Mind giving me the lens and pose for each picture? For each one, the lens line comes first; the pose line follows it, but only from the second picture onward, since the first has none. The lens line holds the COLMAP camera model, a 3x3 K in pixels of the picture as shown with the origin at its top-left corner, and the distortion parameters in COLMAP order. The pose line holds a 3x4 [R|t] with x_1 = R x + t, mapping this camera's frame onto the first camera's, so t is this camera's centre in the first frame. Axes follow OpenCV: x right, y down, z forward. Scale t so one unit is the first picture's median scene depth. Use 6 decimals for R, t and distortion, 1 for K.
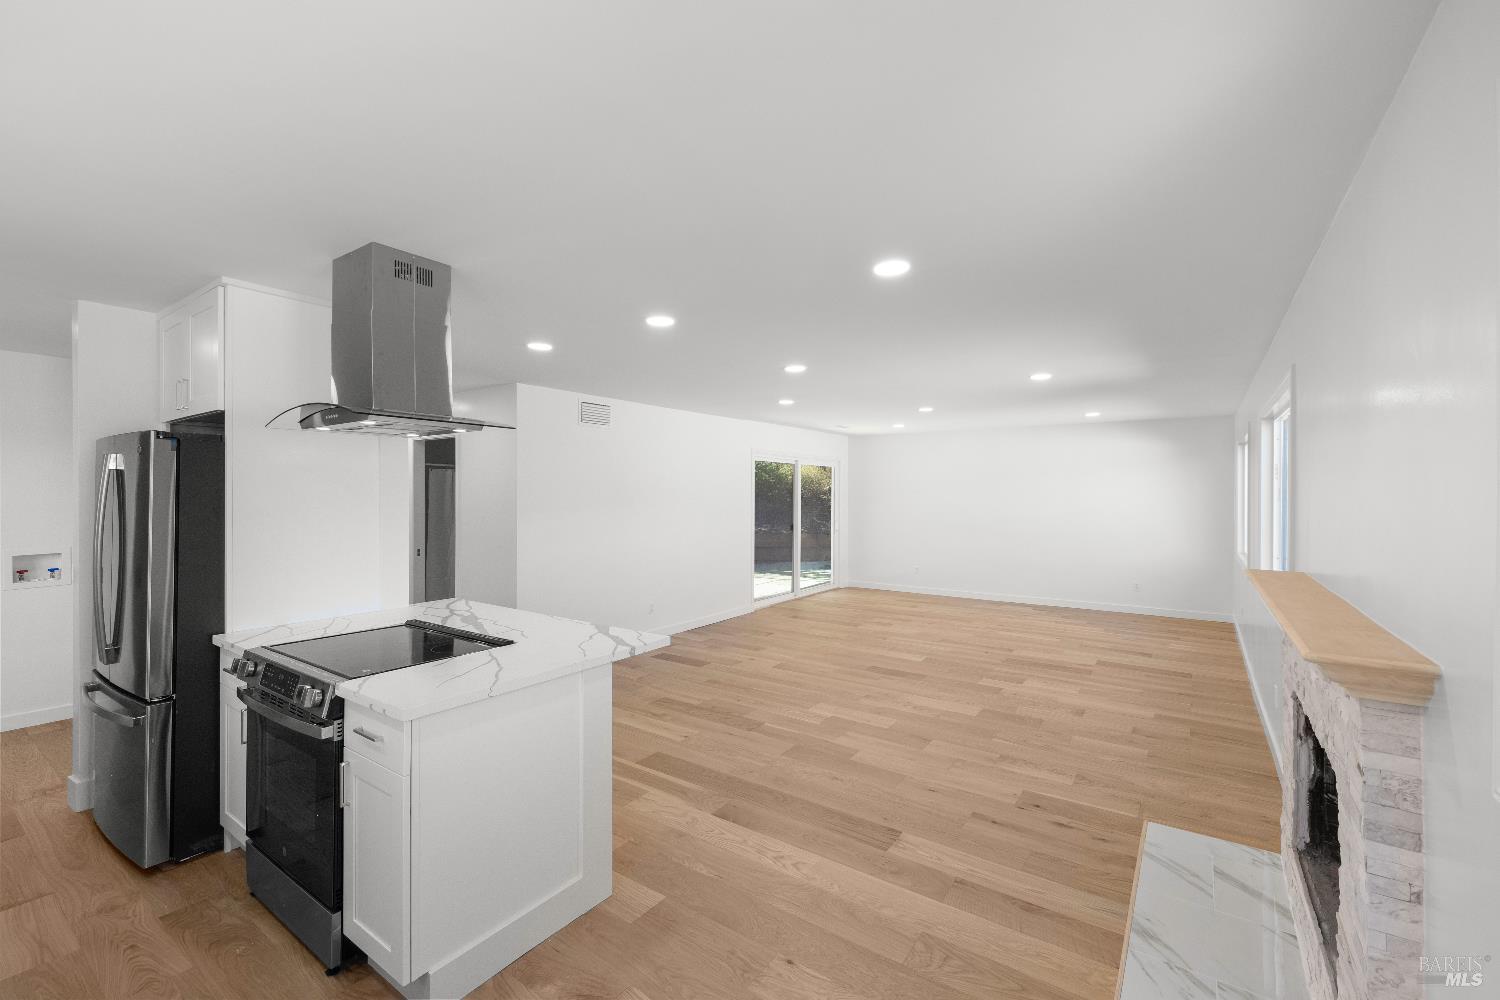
lens RADIAL K [[624.7, 0, 745.7], [0, 624.7, 495.1], [0, 0, 1]] dist [0.001289, -0.000164]
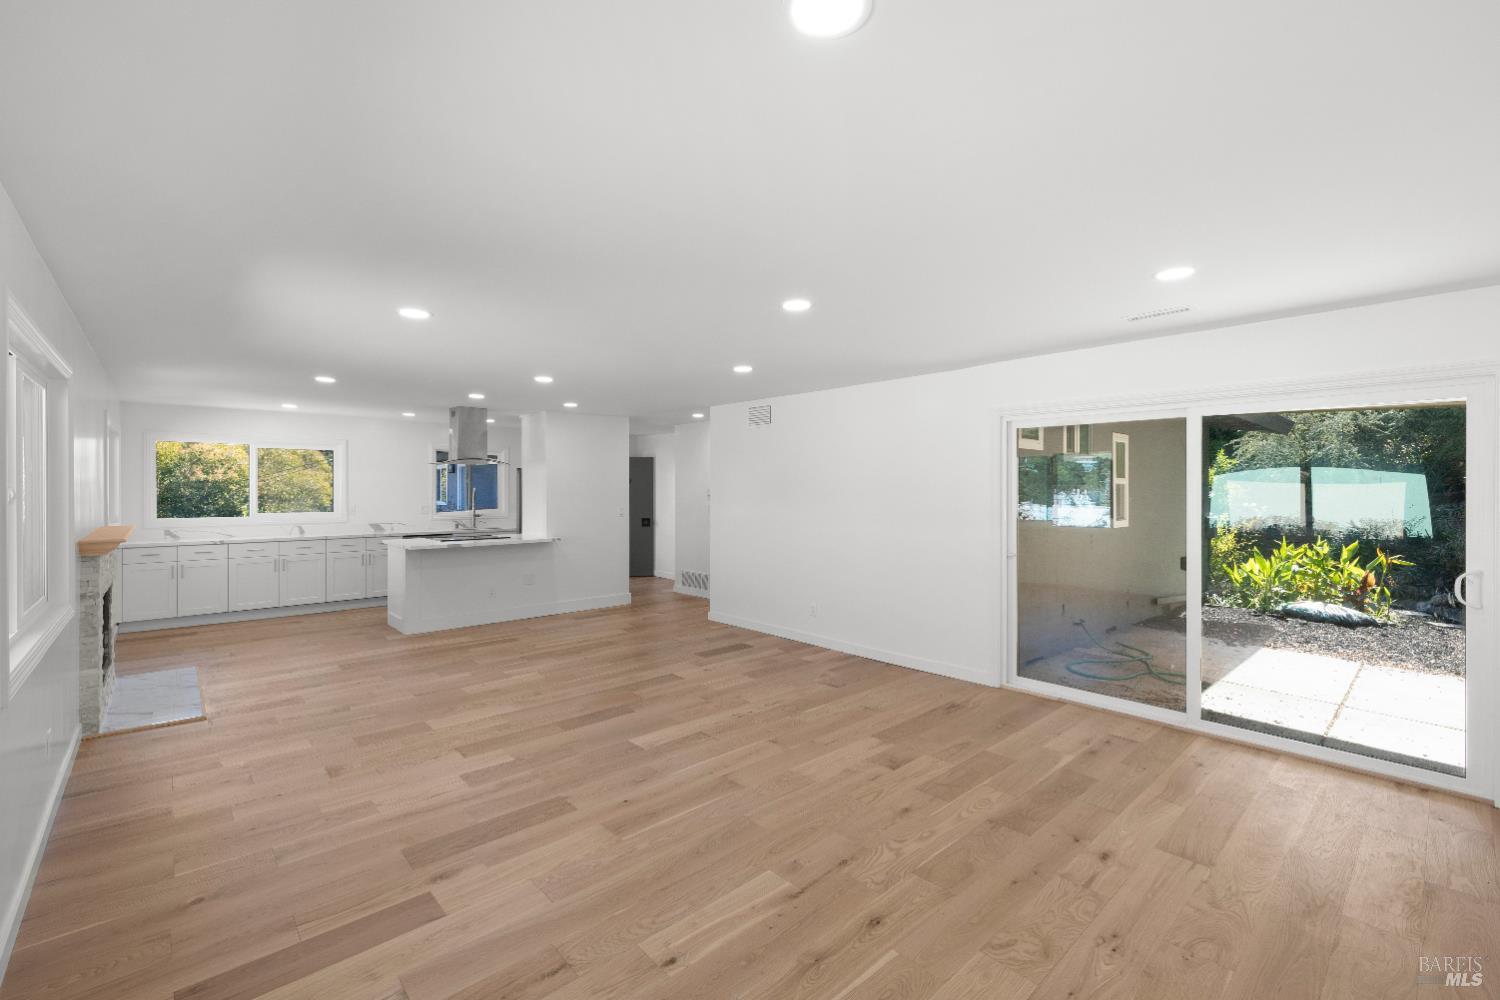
lens RADIAL K [[634.9, 0, 749.9], [0, 634.9, 490.2], [0, 0, 1]] dist [0.001679, 0.000231]
pose [[-0.206129, -0.002618, -0.978521, 1.177882], [-0.005853, 0.999982, -0.001443, 0.006024], [0.978507, 0.005430, -0.206141, 1.641707]]
